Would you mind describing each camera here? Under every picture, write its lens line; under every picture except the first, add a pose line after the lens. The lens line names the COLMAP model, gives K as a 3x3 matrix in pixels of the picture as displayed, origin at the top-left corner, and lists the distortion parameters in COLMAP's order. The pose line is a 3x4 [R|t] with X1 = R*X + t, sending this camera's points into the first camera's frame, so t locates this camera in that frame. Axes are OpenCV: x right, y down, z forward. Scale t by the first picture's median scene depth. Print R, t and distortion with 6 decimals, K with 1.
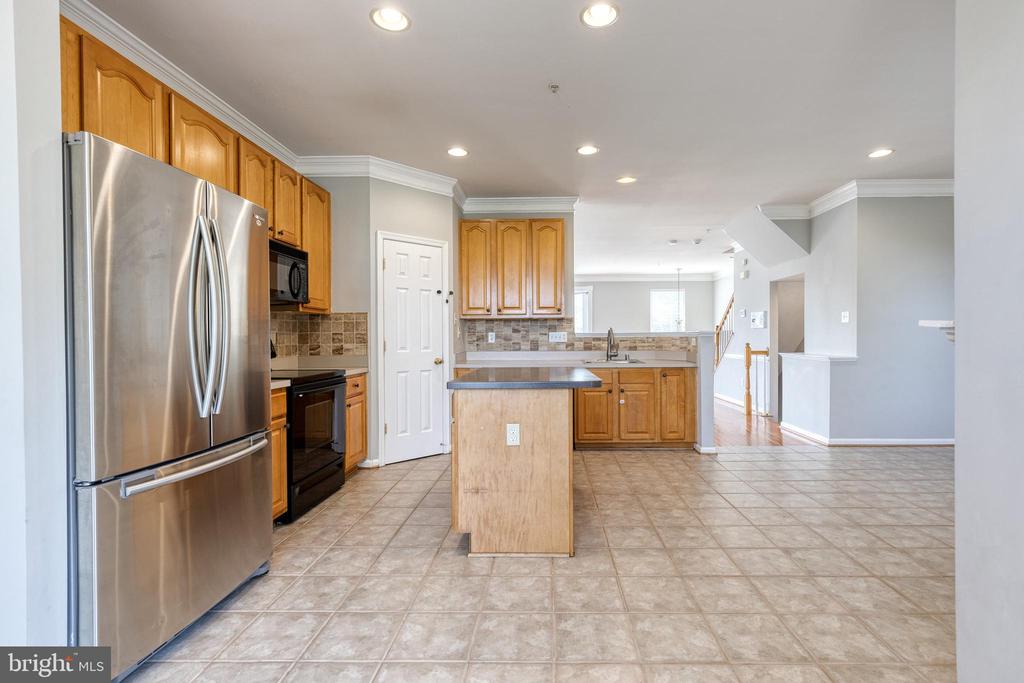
lens RADIAL K [[498.4, 0, 521.5], [0, 498.4, 339.6], [0, 0, 1]] dist [0.010754, -0.001211]
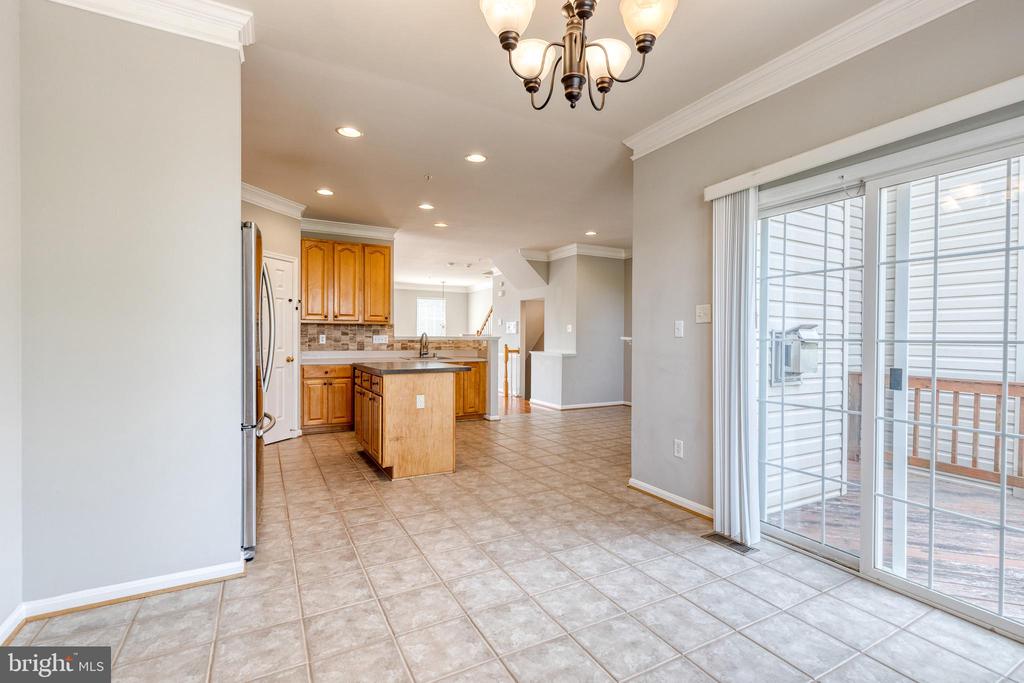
lens RADIAL K [[498.4, 0, 521.5], [0, 498.4, 339.6], [0, 0, 1]] dist [0.010754, -0.001211]
pose [[0.863604, 0.008241, 0.504103, -0.263138], [-0.008093, 0.999964, -0.002482, -0.004146], [-0.504106, -0.001937, 0.863640, -0.266583]]
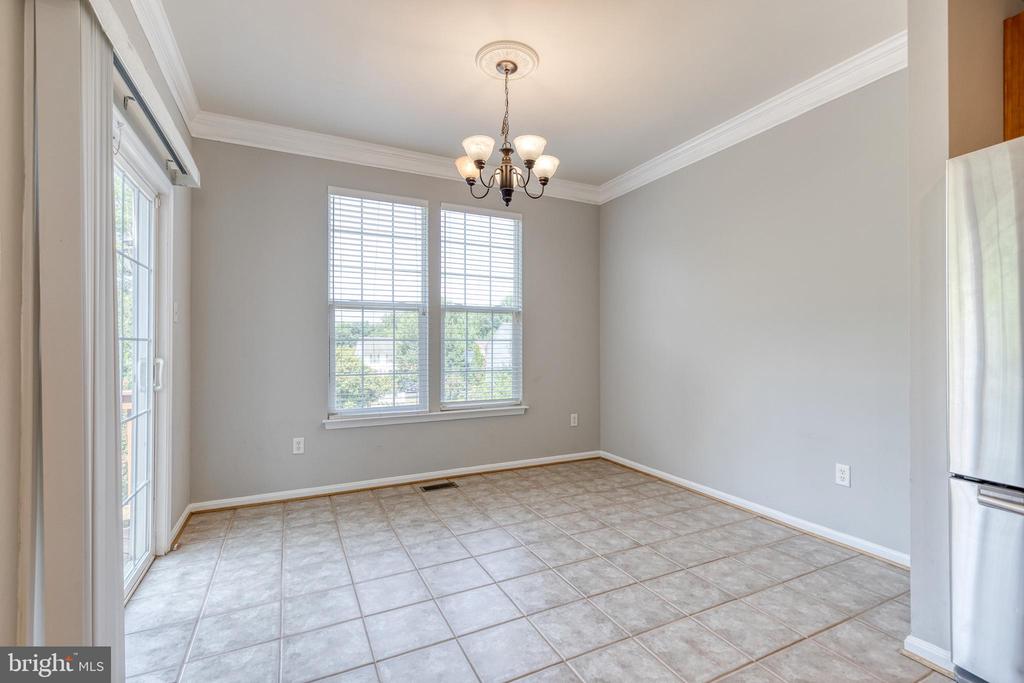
lens RADIAL K [[498.4, 0, 521.5], [0, 498.4, 339.6], [0, 0, 1]] dist [0.010754, -0.001211]
pose [[-0.881178, 0.000886, -0.472783, 3.734880], [0.005031, 0.999959, -0.007504, 0.023148], [0.472757, -0.008991, -0.881147, 6.651147]]
